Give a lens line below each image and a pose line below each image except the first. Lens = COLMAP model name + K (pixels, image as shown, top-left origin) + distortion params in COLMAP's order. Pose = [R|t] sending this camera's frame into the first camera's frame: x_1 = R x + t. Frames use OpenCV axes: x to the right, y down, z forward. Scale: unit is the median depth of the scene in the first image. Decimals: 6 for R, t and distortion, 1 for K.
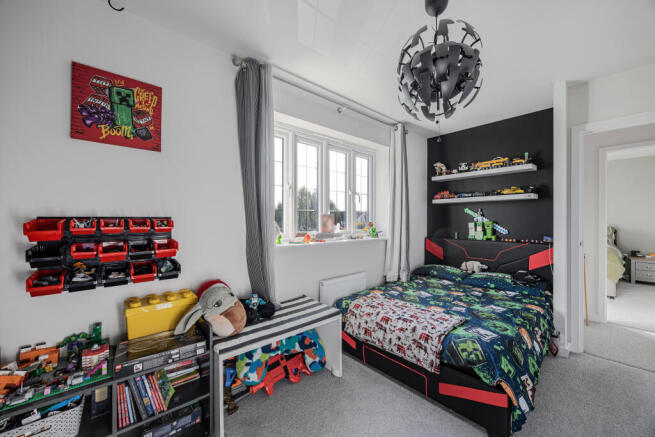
lens RADIAL K [[252.5, 0, 329.5], [0, 252.5, 219.0], [0, 0, 1]] dist [0.001355, -0.000025]
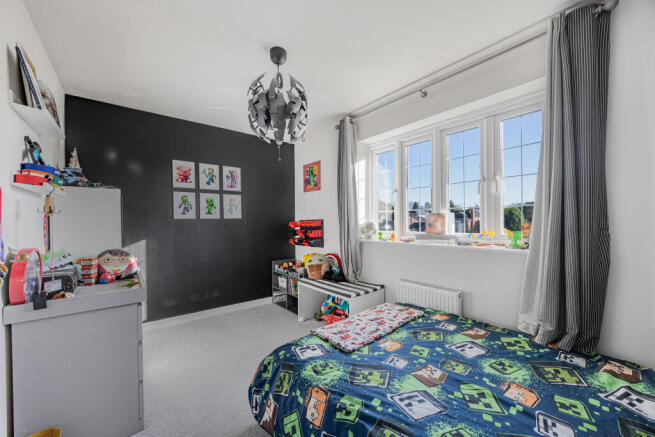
lens RADIAL K [[252.5, 0, 329.3], [0, 252.5, 222.5], [0, 0, 1]] dist [0.001355, -0.000025]
pose [[-0.041236, 0.003737, -0.999142, 1.136678], [0.011149, 0.999932, 0.003280, 0.009171], [0.999087, -0.011005, -0.041275, 0.864511]]
